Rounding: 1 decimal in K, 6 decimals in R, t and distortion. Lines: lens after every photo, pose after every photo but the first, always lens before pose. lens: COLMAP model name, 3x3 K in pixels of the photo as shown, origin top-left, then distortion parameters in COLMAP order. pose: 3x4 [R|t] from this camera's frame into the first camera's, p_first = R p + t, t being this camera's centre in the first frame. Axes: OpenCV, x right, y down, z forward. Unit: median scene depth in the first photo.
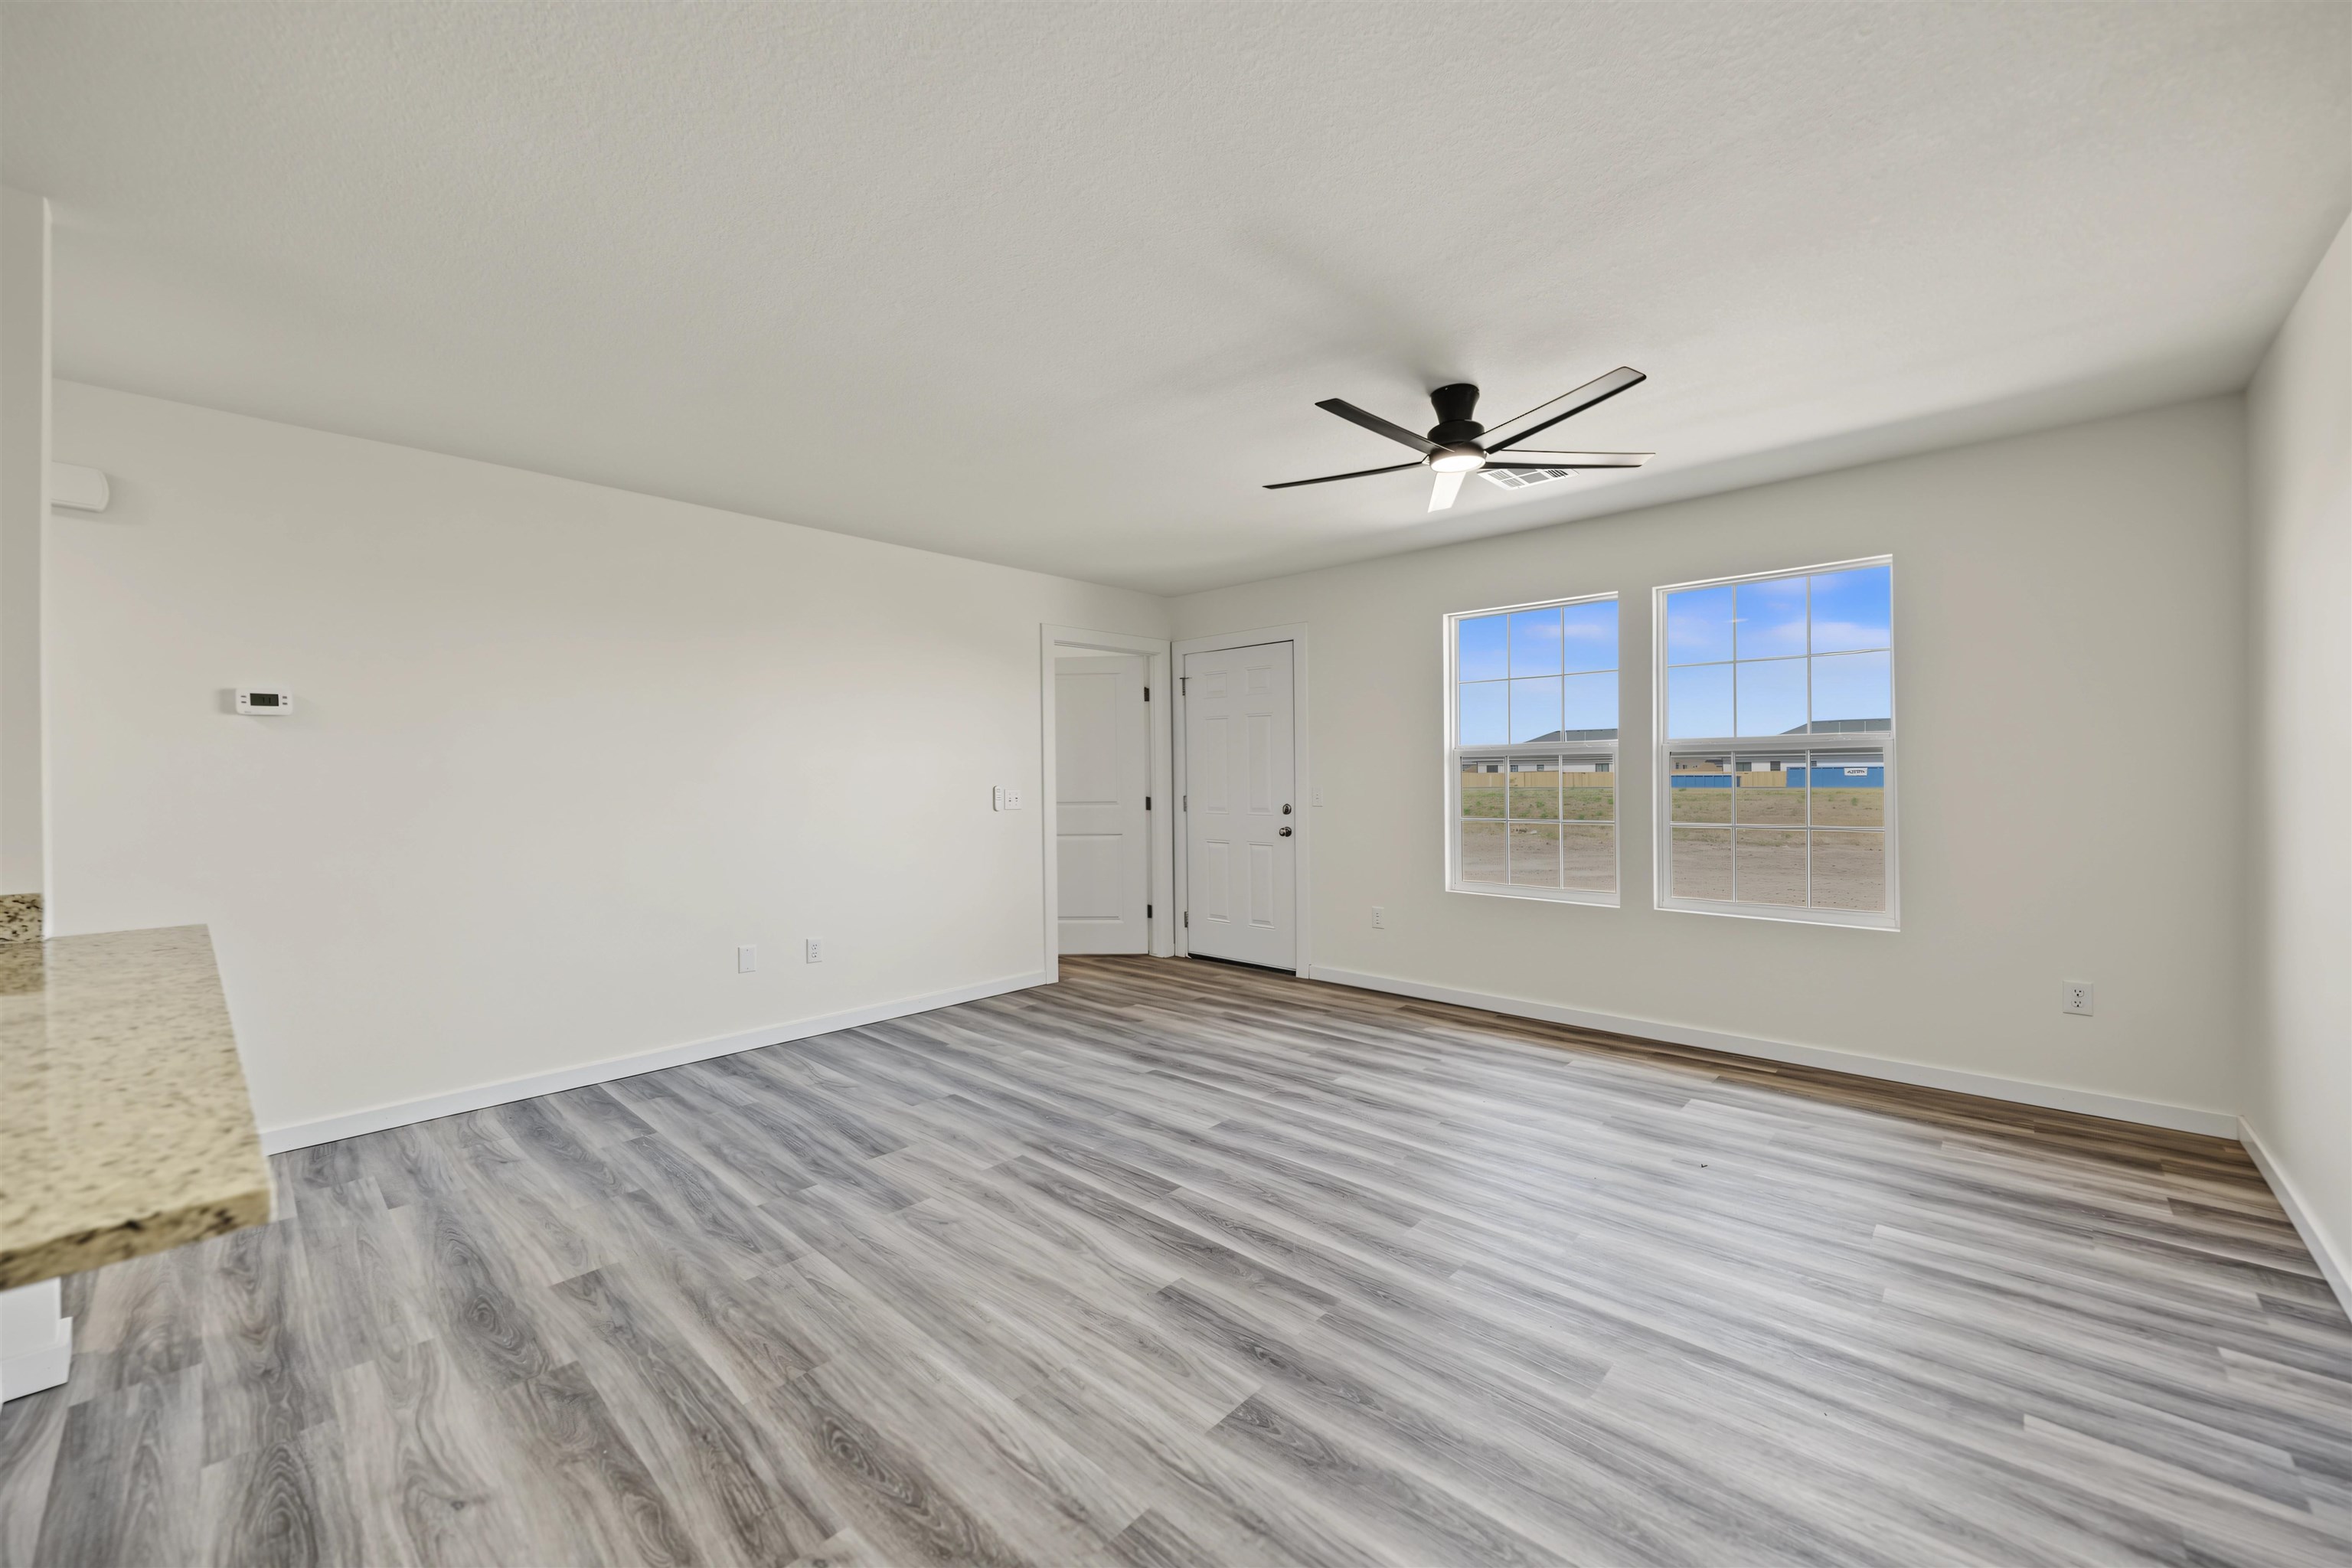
lens RADIAL K [[908.2, 0, 1177.9], [0, 908.2, 778.6], [0, 0, 1]] dist [0.000541, 0.000113]
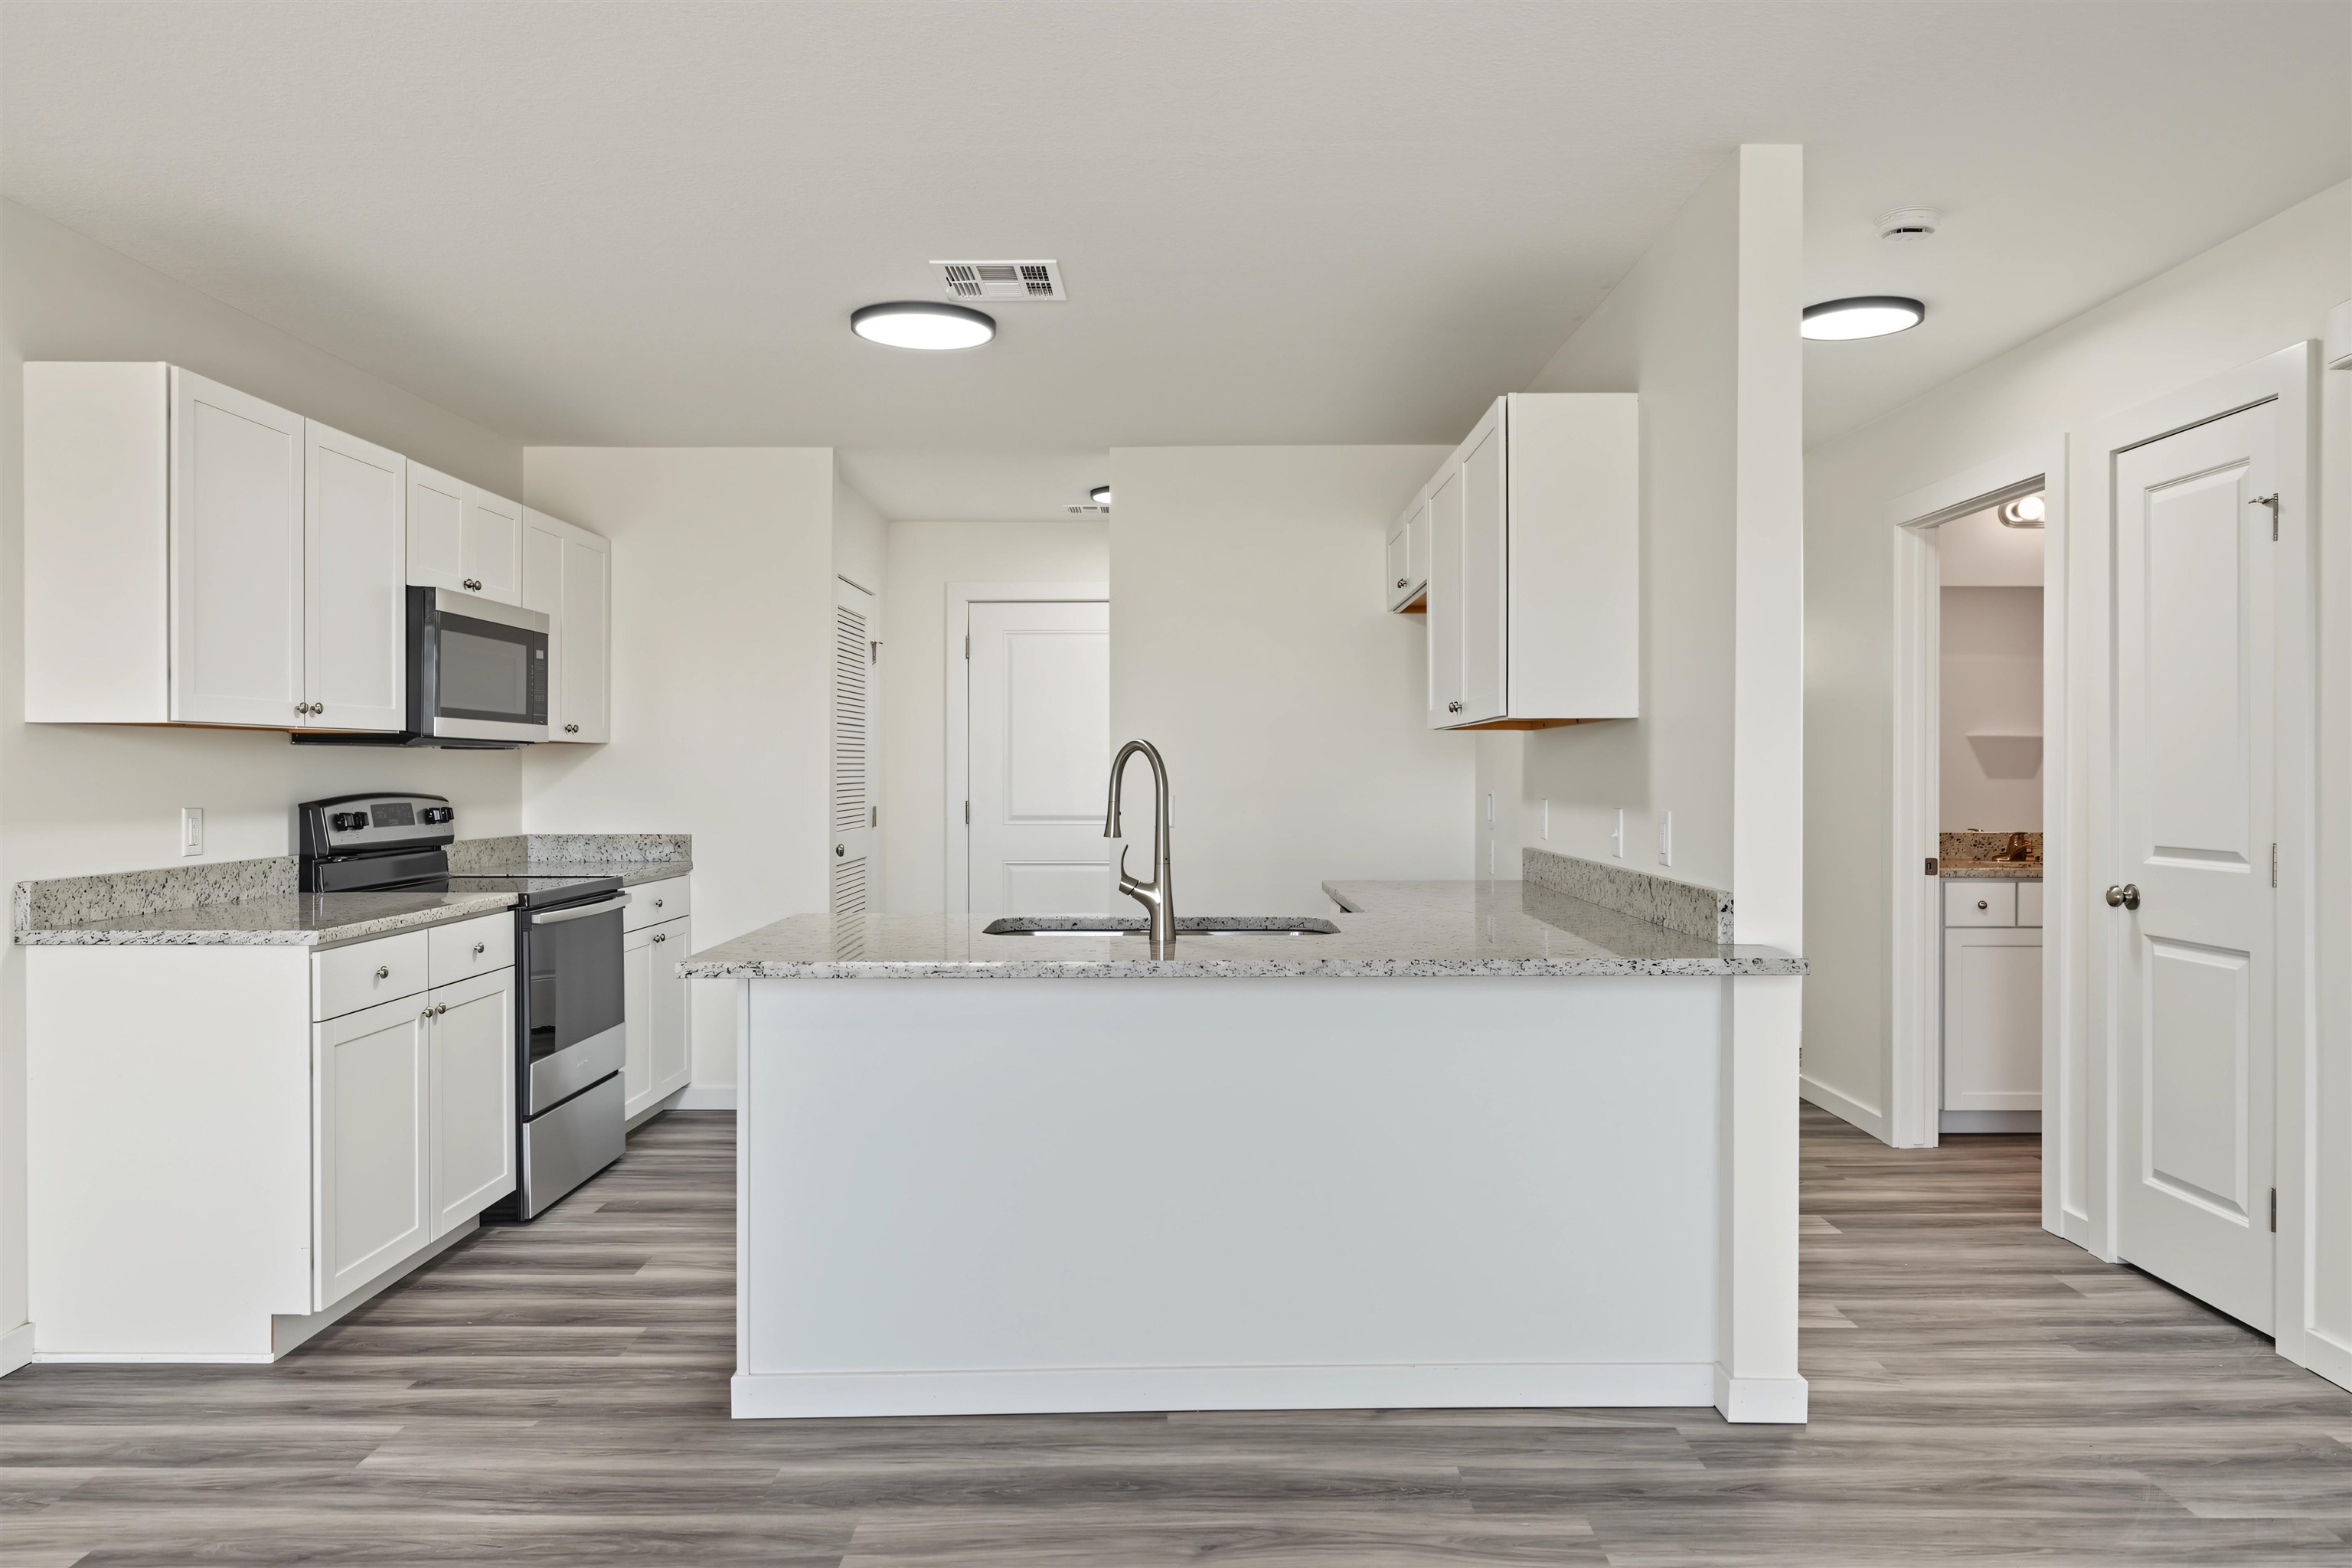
lens RADIAL K [[1629.8, 0, 1180.0], [0, 1629.8, 770.5], [0, 0, 1]] dist [-0.003817, 0.000420]
pose [[-0.743197, 0.012147, -0.668962, 0.230569], [0.007892, 0.999925, 0.009388, -0.014442], [0.669026, 0.001698, -0.743237, 1.462259]]
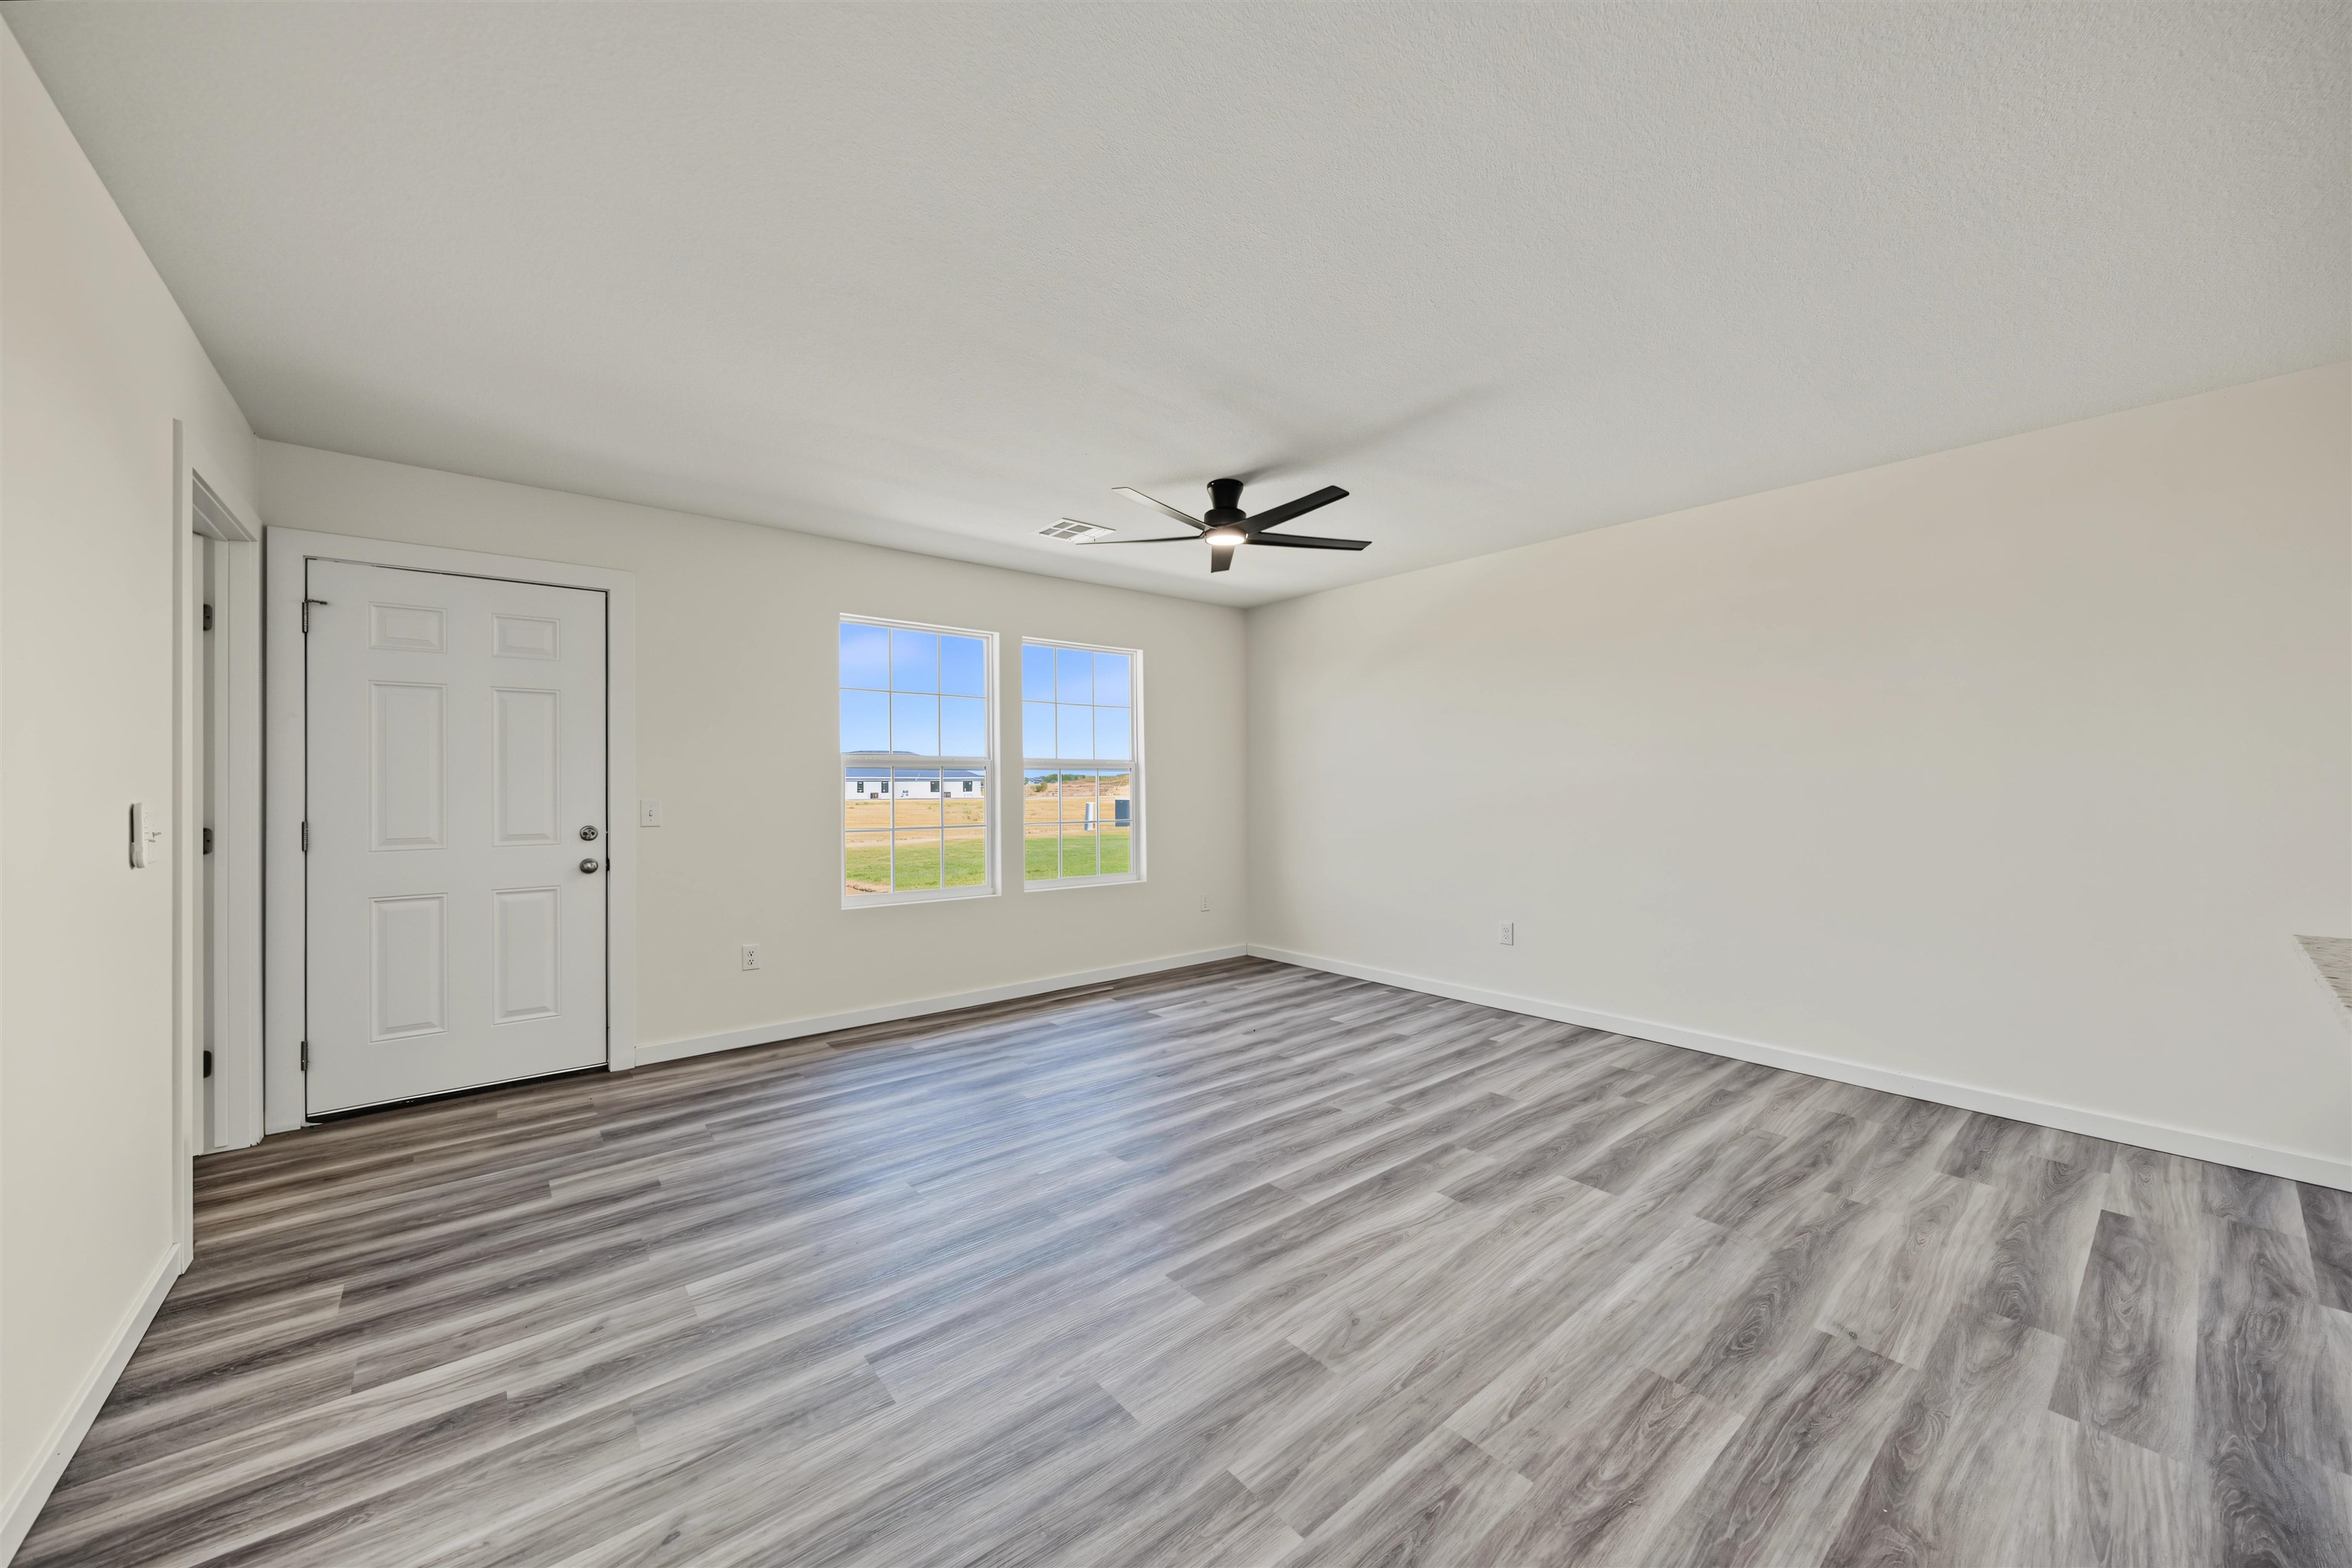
lens RADIAL K [[854.7, 0, 1189.1], [0, 854.7, 784.7], [0, 0, 1]] dist [0.000883, 0.000041]
pose [[0.125918, 0.008658, 0.992003, -1.102787], [0.006246, 0.999935, -0.009521, 0.012732], [-0.992021, 0.007395, 0.125856, 1.105630]]
